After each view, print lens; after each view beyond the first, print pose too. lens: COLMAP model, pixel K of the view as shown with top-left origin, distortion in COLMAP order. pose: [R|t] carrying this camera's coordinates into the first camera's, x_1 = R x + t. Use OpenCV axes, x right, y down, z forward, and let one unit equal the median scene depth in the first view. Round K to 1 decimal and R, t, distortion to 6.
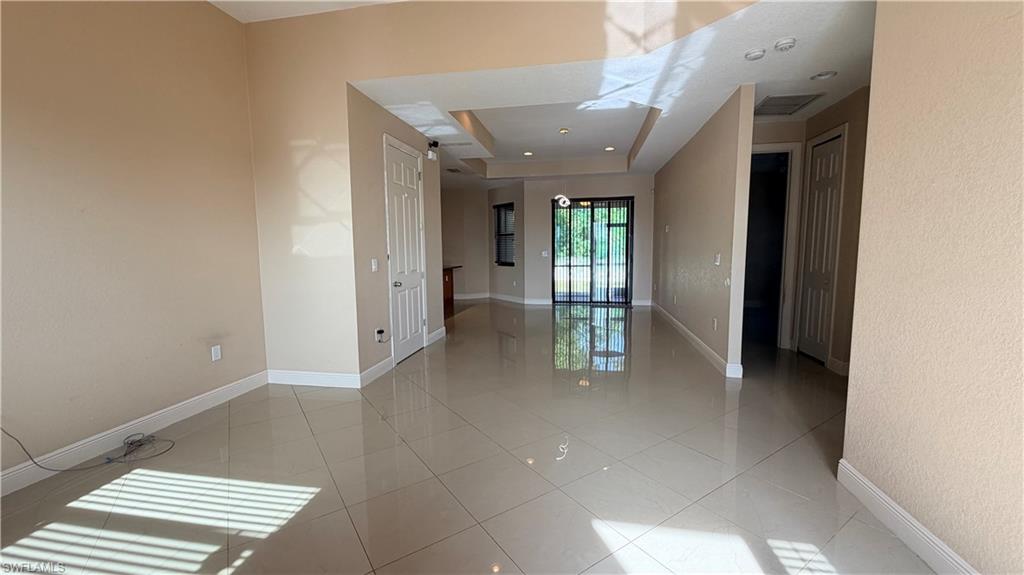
lens RADIAL K [[407.5, 0, 515.4], [0, 407.5, 289.1], [0, 0, 1]] dist [-0.000794, 0.000048]
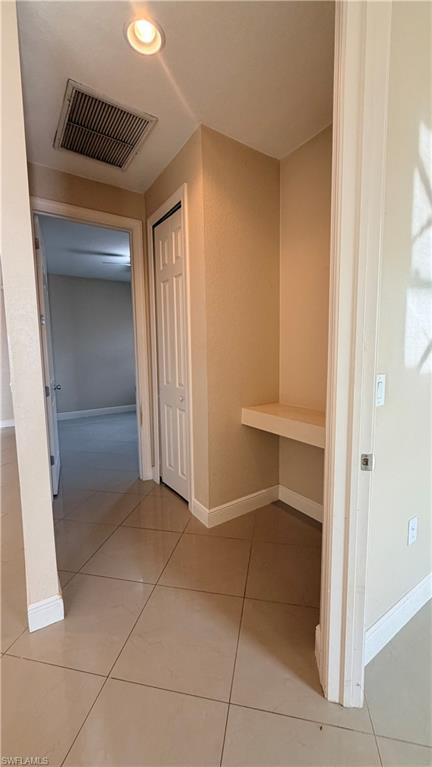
lens RADIAL K [[305.2, 0, 216.2], [0, 305.2, 382.5], [0, 0, 1]] dist [-0.000794, 0.000048]
pose [[0.716172, -0.073282, 0.694066, 0.399300], [0.080568, 0.996504, 0.022080, -0.055855], [-0.693258, 0.040106, 0.719573, 0.520417]]
